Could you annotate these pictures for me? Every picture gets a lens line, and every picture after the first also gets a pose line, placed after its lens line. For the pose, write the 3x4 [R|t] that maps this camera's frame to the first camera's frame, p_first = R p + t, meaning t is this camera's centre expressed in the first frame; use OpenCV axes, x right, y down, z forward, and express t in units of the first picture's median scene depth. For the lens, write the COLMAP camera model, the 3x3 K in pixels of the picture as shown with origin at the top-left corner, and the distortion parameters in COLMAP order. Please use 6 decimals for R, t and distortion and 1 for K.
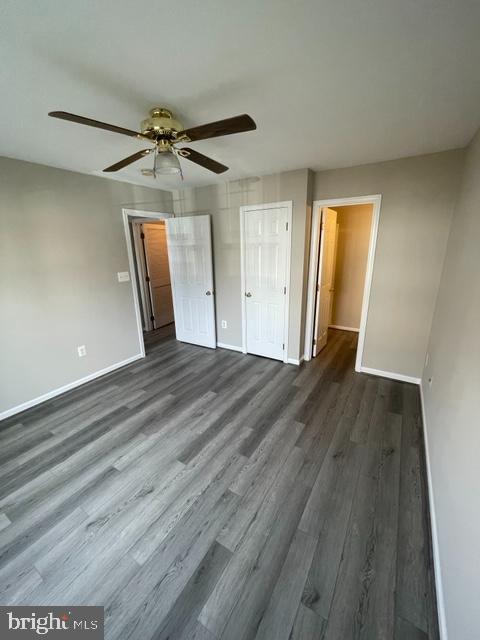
lens RADIAL K [[256.0, 0, 237.6], [0, 256.0, 319.5], [0, 0, 1]] dist [-0.001075, 0.000604]
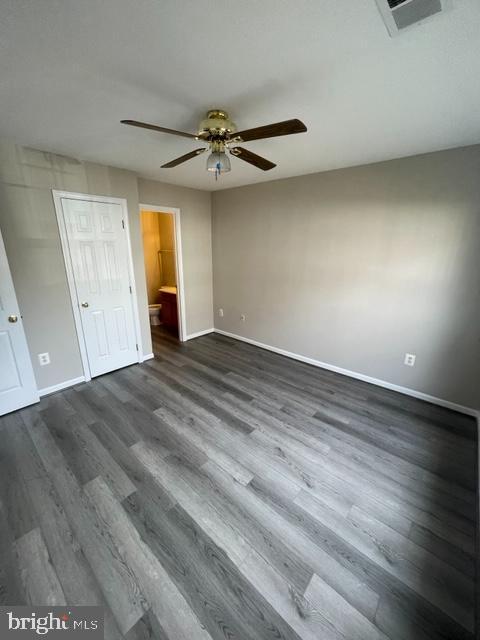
lens RADIAL K [[256.0, 0, 239.0], [0, 256.0, 321.5], [0, 0, 1]] dist [-0.001075, 0.000604]
pose [[0.165787, -0.267132, 0.949292, -0.949945], [0.266067, 0.939032, 0.217779, -0.138980], [-0.949591, 0.216470, 0.226754, 0.548988]]
